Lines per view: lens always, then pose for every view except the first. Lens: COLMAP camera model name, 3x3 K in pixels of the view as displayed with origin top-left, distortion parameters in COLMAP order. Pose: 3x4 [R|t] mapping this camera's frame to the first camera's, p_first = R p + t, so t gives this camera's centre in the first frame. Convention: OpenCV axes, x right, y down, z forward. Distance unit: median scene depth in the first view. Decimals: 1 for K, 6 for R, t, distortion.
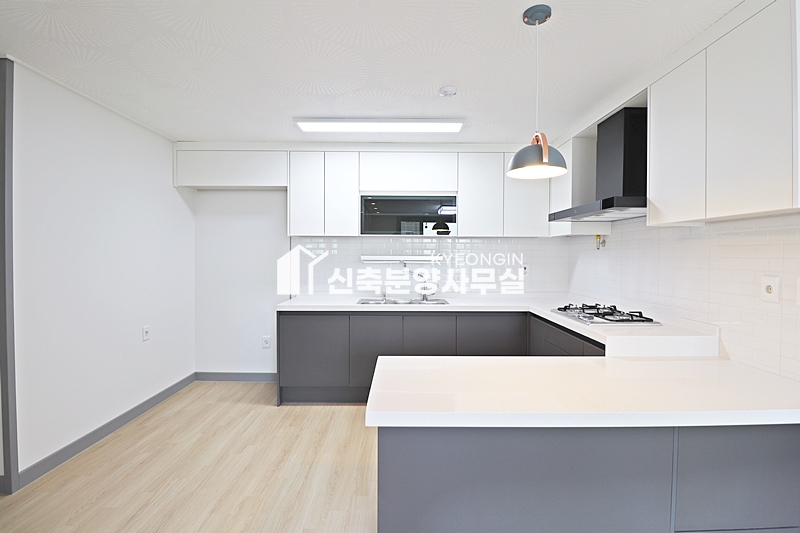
lens RADIAL K [[366.4, 0, 400.7], [0, 366.4, 264.2], [0, 0, 1]] dist [-0.016403, -0.006439]
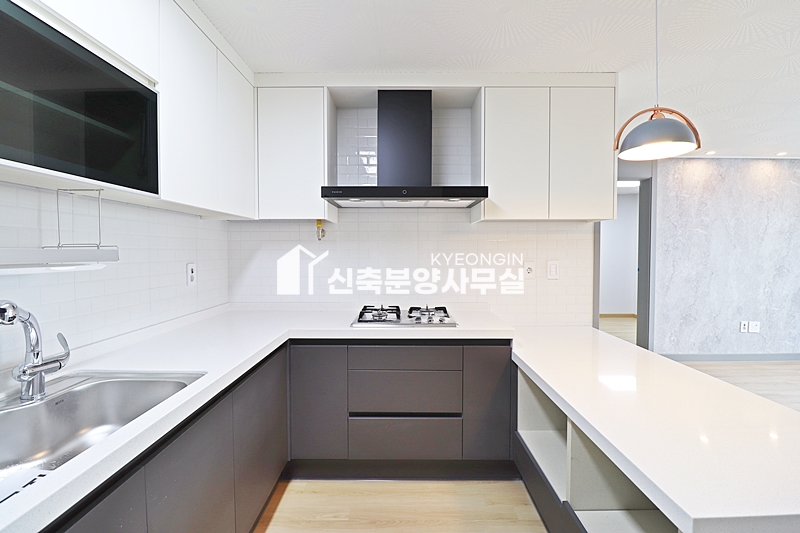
lens RADIAL K [[366.4, 0, 405.7], [0, 366.4, 261.9], [0, 0, 1]] dist [-0.016403, -0.006439]
pose [[0.007319, -0.031370, 0.999481, -0.266744], [0.027323, 0.999141, 0.031159, -0.013420], [-0.999600, 0.027081, 0.008170, 0.825219]]
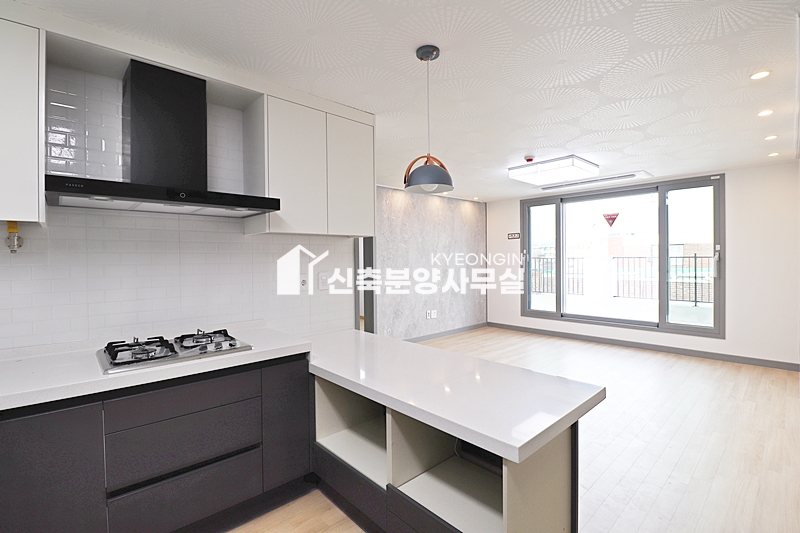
lens RADIAL K [[366.4, 0, 401.5], [0, 366.4, 261.9], [0, 0, 1]] dist [-0.016403, -0.006439]
pose [[-0.682704, -0.001951, 0.730693, -0.214243], [0.028272, 0.999177, 0.029083, -0.027854], [-0.730148, 0.040513, -0.682087, 0.969954]]
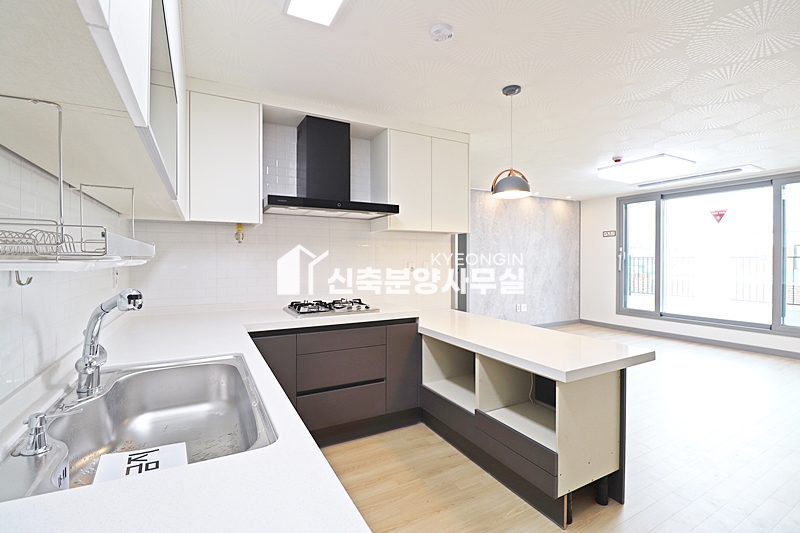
lens RADIAL K [[366.4, 0, 400.7], [0, 366.4, 261.3], [0, 0, 1]] dist [-0.016403, -0.006439]
pose [[-0.477428, -0.007689, 0.878637, -0.389008], [0.021656, 0.999555, 0.020515, -0.007442], [-0.878404, 0.028822, -0.477049, 1.113876]]
